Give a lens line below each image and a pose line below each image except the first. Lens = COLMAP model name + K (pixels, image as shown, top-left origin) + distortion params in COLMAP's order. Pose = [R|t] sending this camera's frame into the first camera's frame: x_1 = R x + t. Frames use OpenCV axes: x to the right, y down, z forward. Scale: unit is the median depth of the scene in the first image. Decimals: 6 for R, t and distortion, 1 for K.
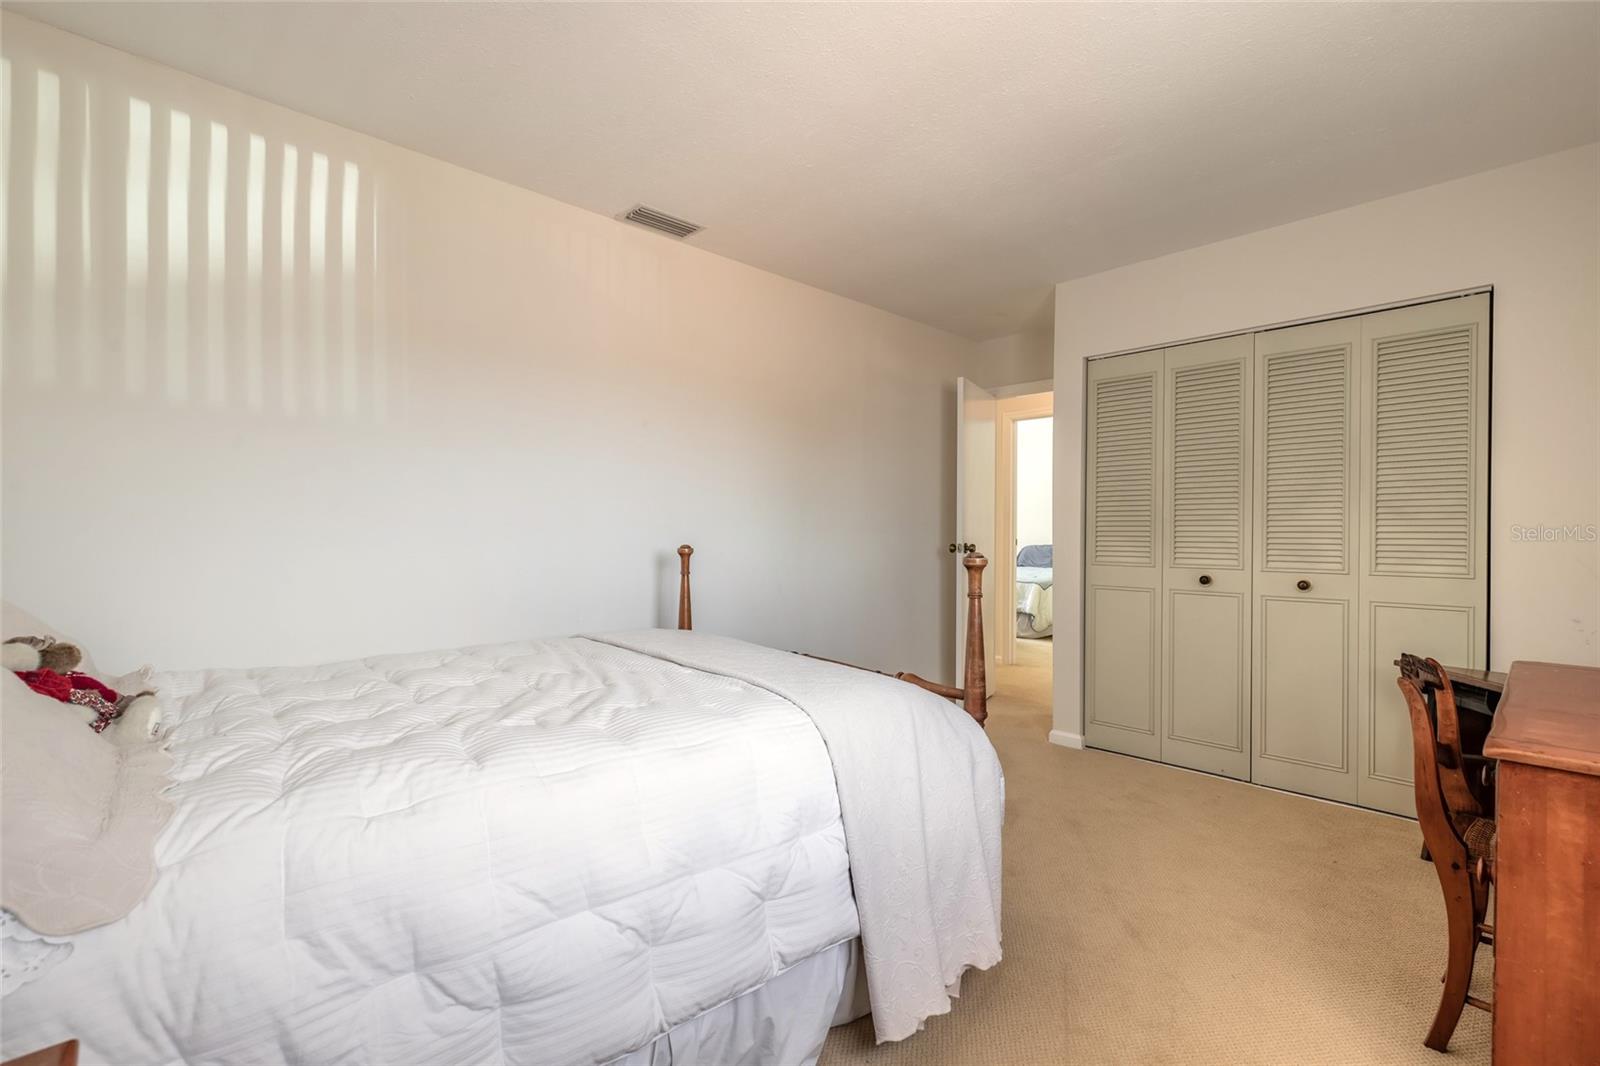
lens RADIAL K [[722.4, 0, 795.2], [0, 722.4, 538.9], [0, 0, 1]] dist [0.010025, -0.001329]
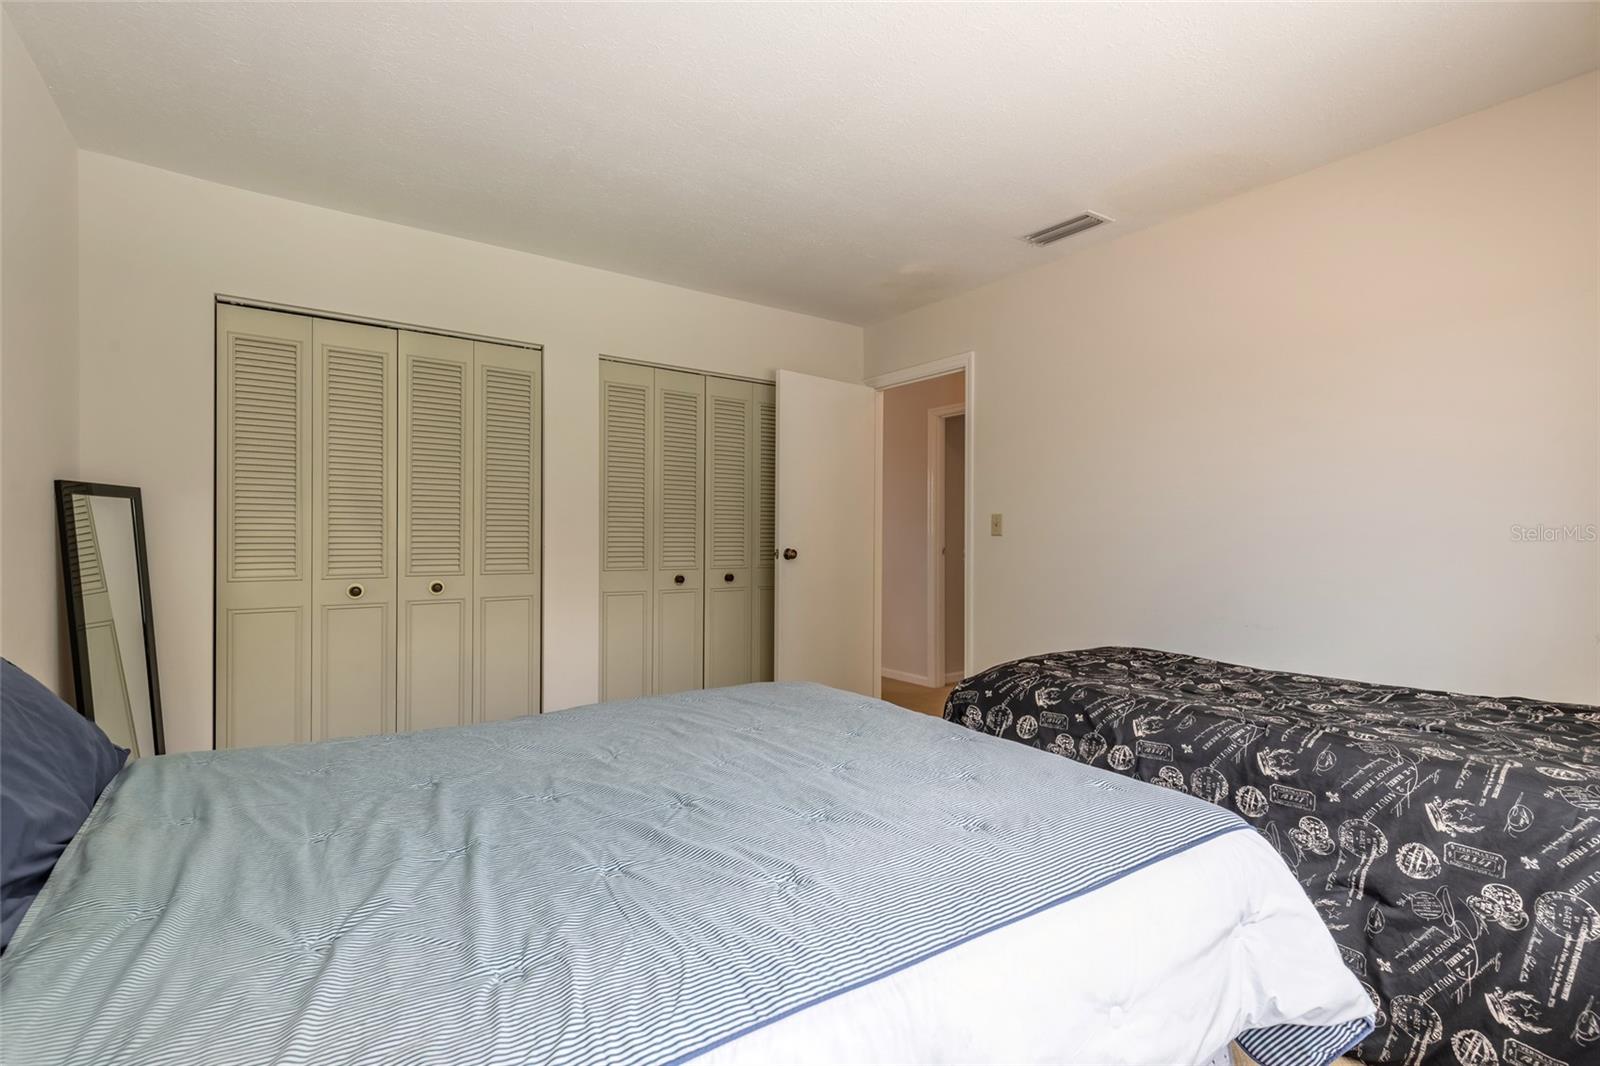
lens RADIAL K [[784.4, 0, 800.0], [0, 784.4, 533.0], [0, 0, 1]] dist [0.001305, -0.000295]
pose [[0.102227, 0.004176, 0.994752, -0.337091], [0.010099, 0.999935, -0.005236, -0.004048], [-0.994710, 0.010581, 0.102178, 0.362487]]
